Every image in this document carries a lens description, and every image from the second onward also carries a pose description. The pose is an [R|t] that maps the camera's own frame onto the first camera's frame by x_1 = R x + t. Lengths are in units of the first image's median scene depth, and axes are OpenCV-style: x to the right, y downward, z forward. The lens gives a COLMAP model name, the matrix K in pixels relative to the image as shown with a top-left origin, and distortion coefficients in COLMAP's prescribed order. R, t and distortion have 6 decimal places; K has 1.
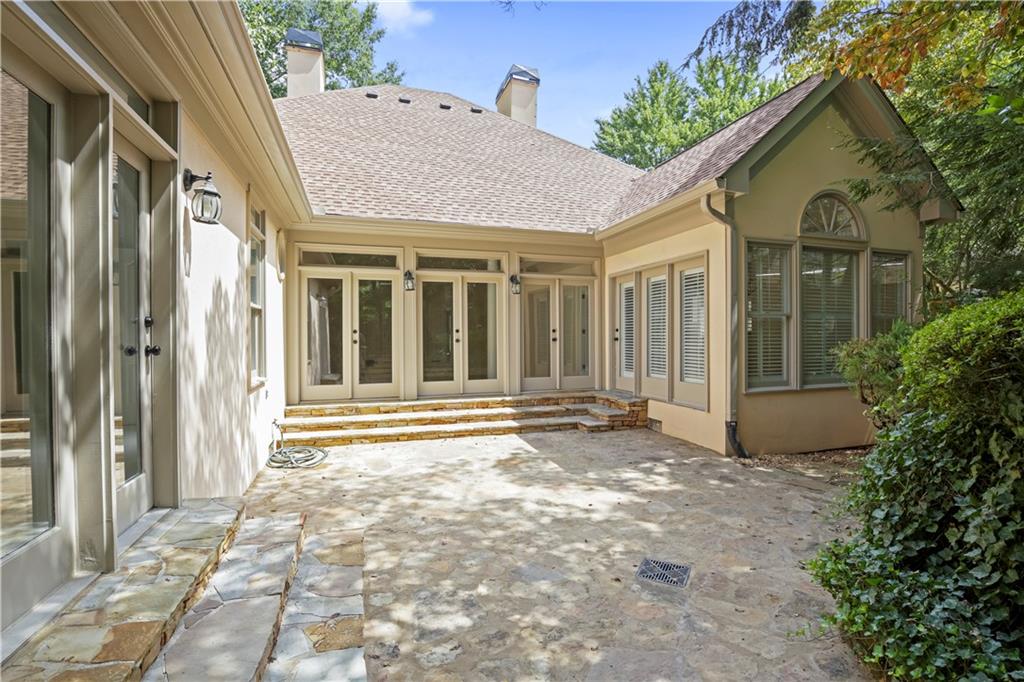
lens RADIAL K [[468.1, 0, 513.6], [0, 468.1, 342.0], [0, 0, 1]] dist [0.001952, -0.002012]
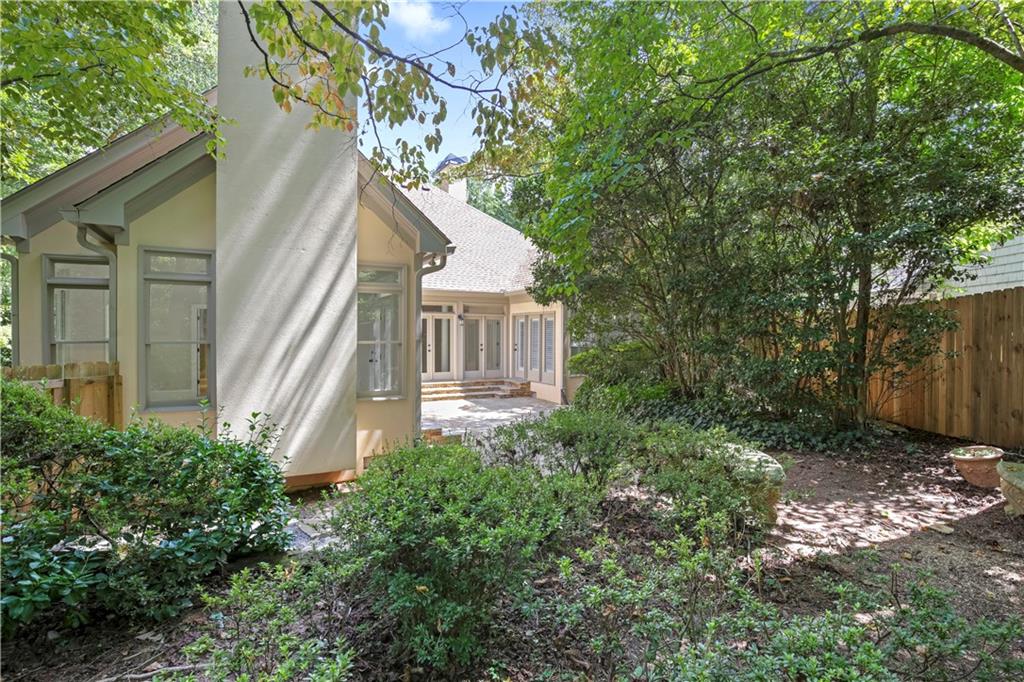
lens RADIAL K [[478.3, 0, 511.3], [0, 478.3, 340.3], [0, 0, 1]] dist [0.005404, -0.000393]
pose [[0.985253, 0.004613, 0.171039, -0.126563], [-0.005392, 0.999977, 0.004094, -0.054384], [-0.171017, -0.004956, 0.985256, -0.908684]]
